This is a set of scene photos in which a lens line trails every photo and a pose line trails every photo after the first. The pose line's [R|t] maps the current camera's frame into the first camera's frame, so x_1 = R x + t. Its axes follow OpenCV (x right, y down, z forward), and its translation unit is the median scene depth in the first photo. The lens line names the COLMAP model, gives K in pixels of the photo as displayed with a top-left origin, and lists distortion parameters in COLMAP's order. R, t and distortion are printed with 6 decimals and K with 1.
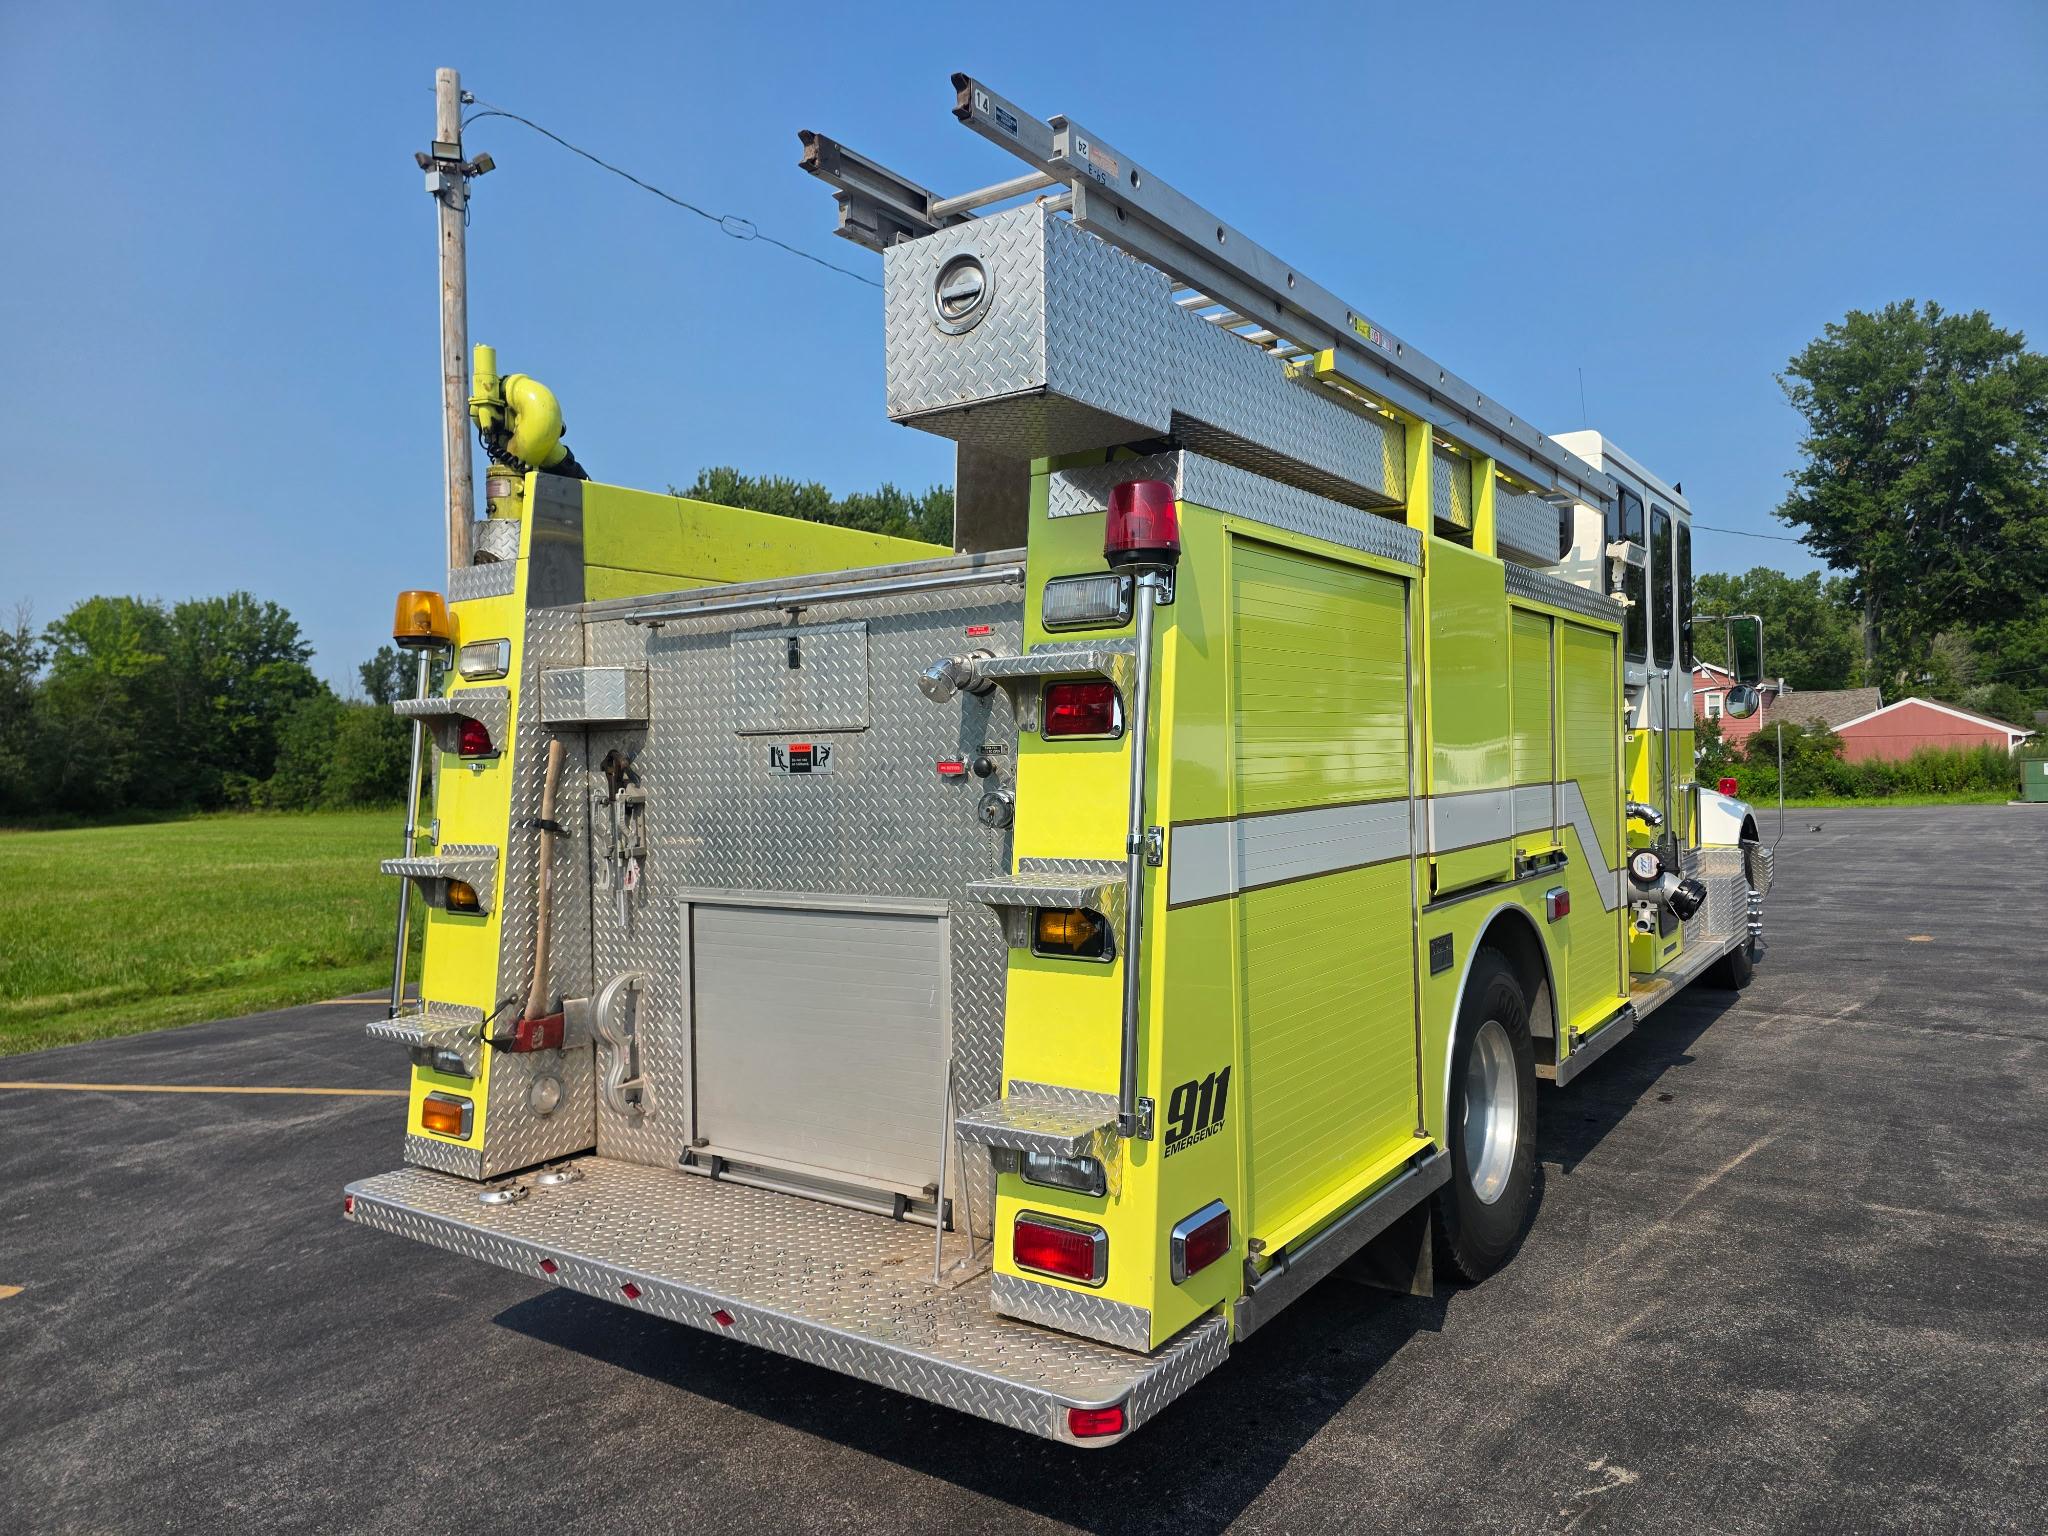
lens RADIAL K [[1366.5, 0, 1028.9], [0, 1366.5, 758.0], [0, 0, 1]] dist [0.039611, -0.037115]
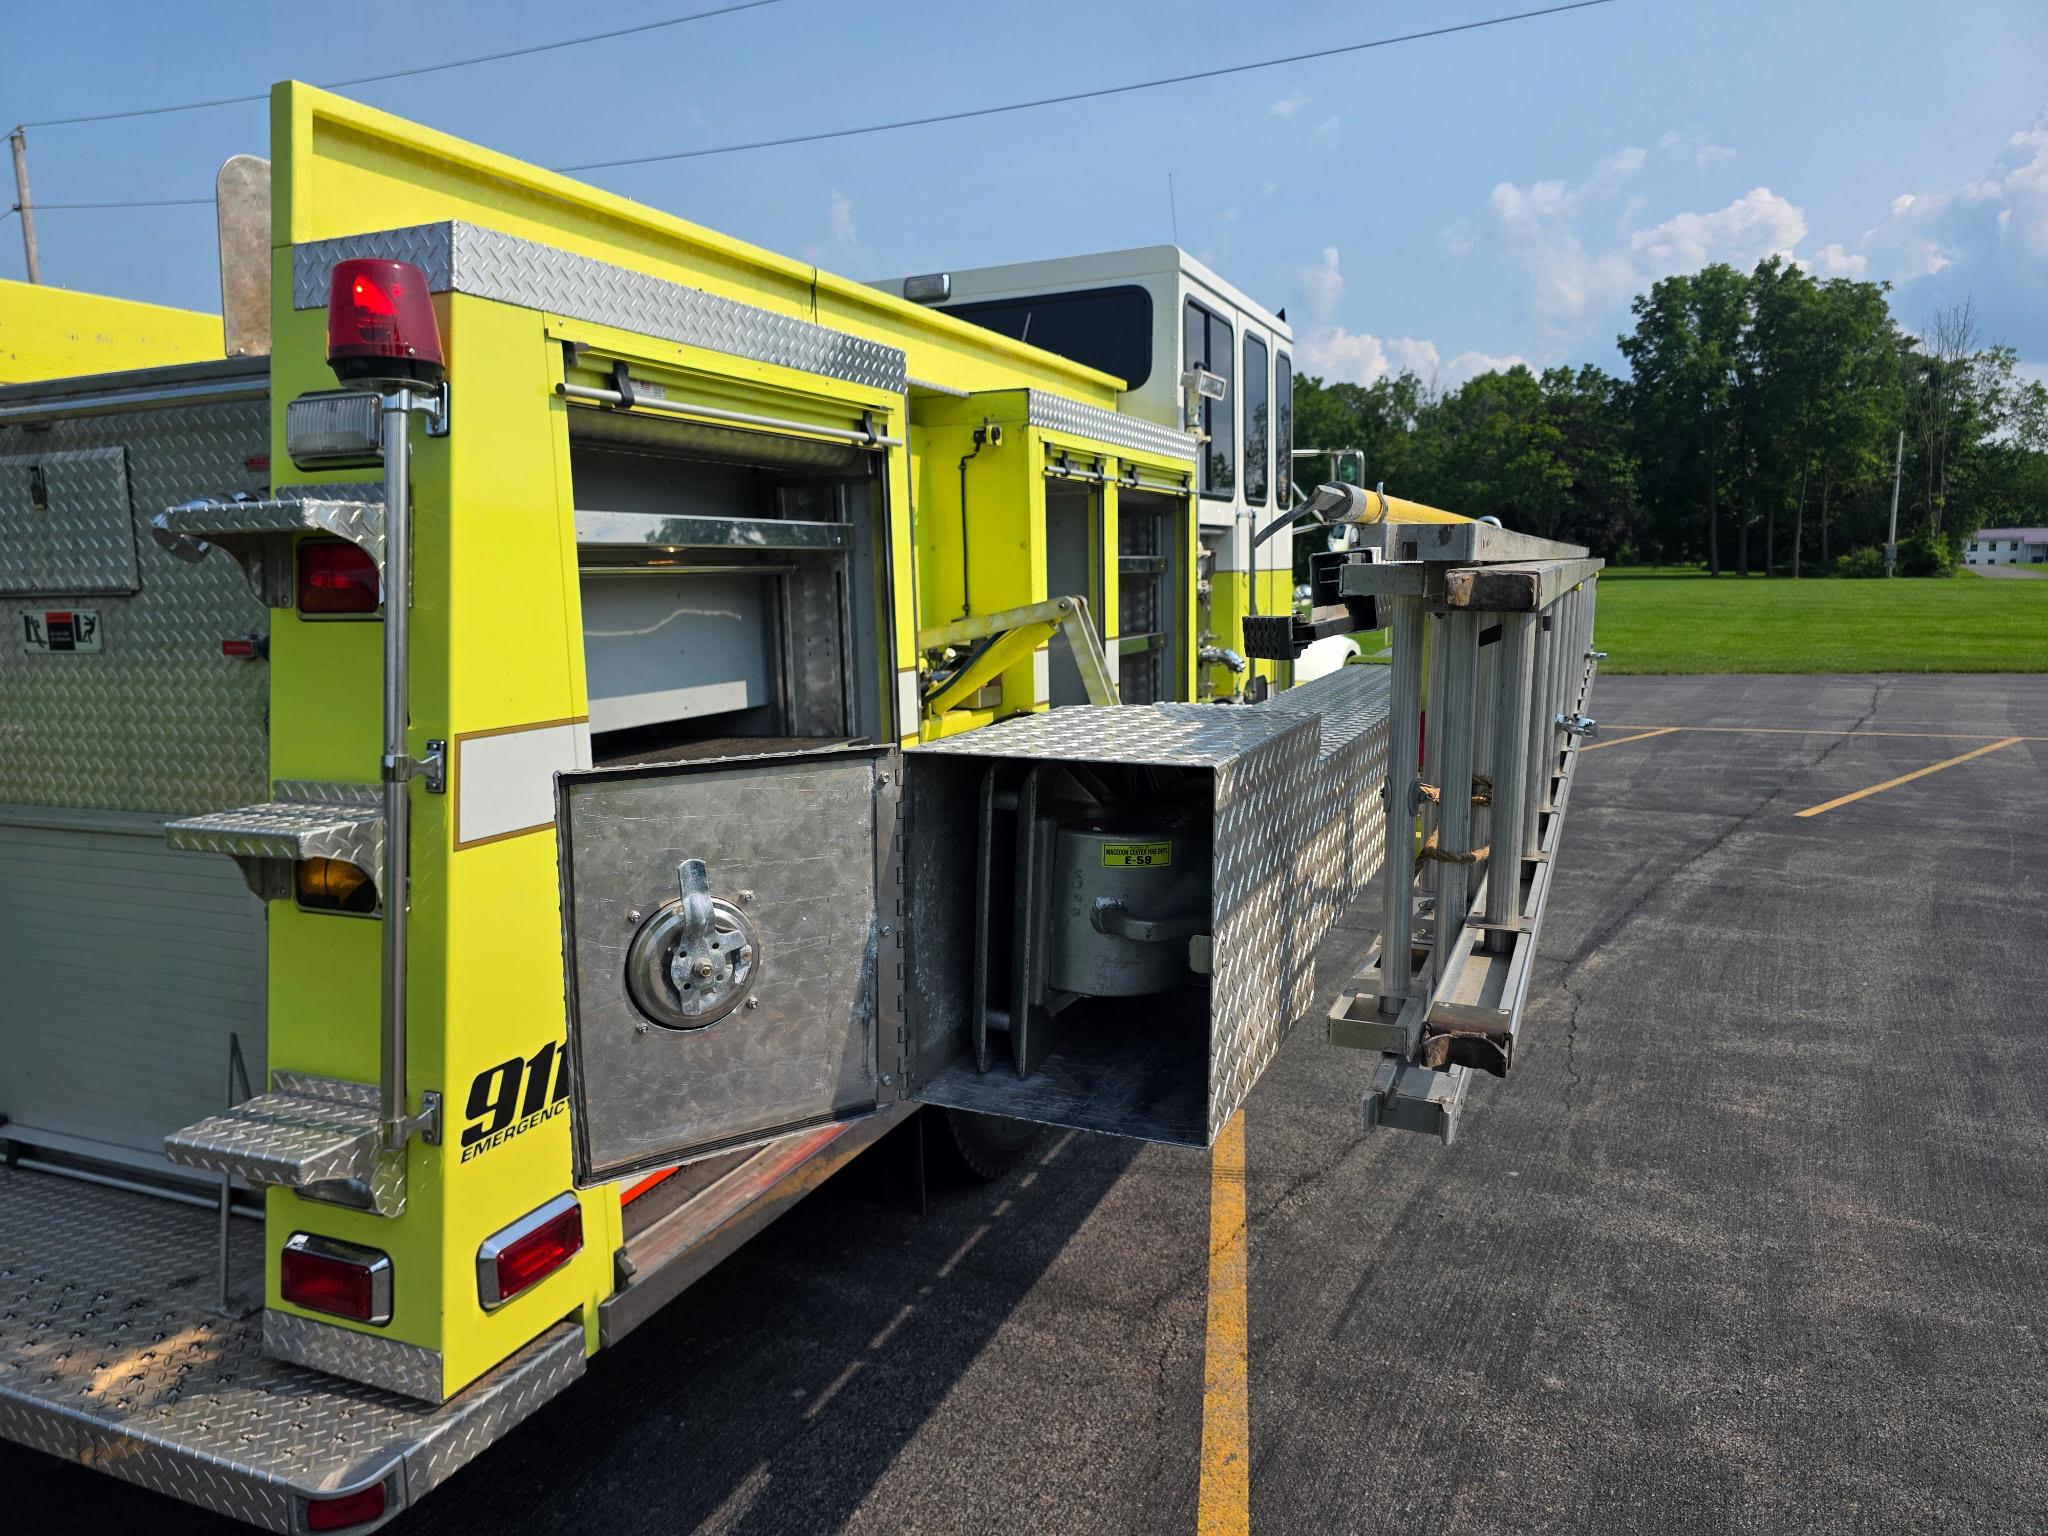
lens RADIAL K [[1366.5, 0, 1021.4], [0, 1366.5, 774.8], [0, 0, 1]] dist [0.039611, -0.037115]
pose [[0.978503, -0.029737, 0.204077, 0.188140], [0.001141, 0.990315, 0.138836, -0.026015], [-0.206229, -0.135619, 0.969060, 0.149733]]
